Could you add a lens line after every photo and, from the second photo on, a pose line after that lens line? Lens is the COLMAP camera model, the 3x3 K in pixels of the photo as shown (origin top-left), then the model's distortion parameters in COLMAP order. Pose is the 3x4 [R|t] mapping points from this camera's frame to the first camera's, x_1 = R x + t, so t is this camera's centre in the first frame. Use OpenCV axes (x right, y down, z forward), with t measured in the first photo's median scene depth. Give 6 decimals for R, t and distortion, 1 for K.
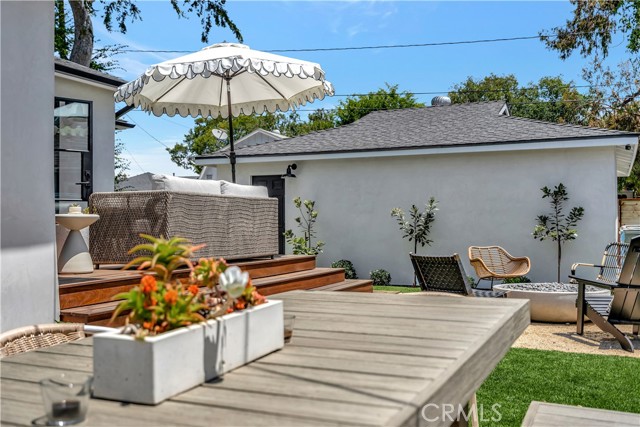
lens RADIAL K [[626.0, 0, 323.6], [0, 626.0, 211.7], [0, 0, 1]] dist [0.016309, 0.000000]
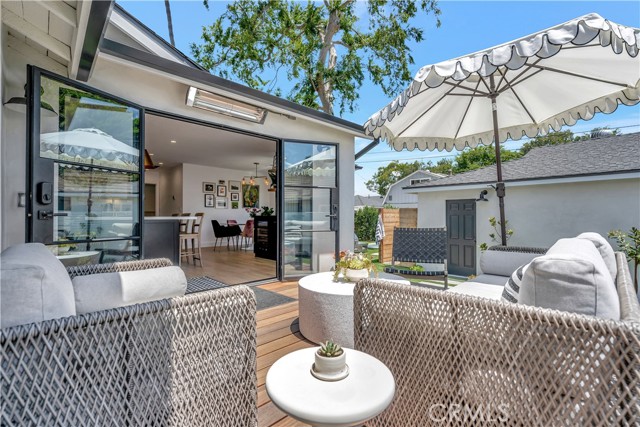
lens RADIAL K [[294.1, 0, 318.6], [0, 294.1, 214.2], [0, 0, 1]] dist [-0.003897, 0.002083]
pose [[0.923270, -0.000048, -0.384152, -0.196130], [0.003230, 0.999966, 0.007638, -0.051033], [0.384139, -0.008293, 0.923238, 0.488345]]
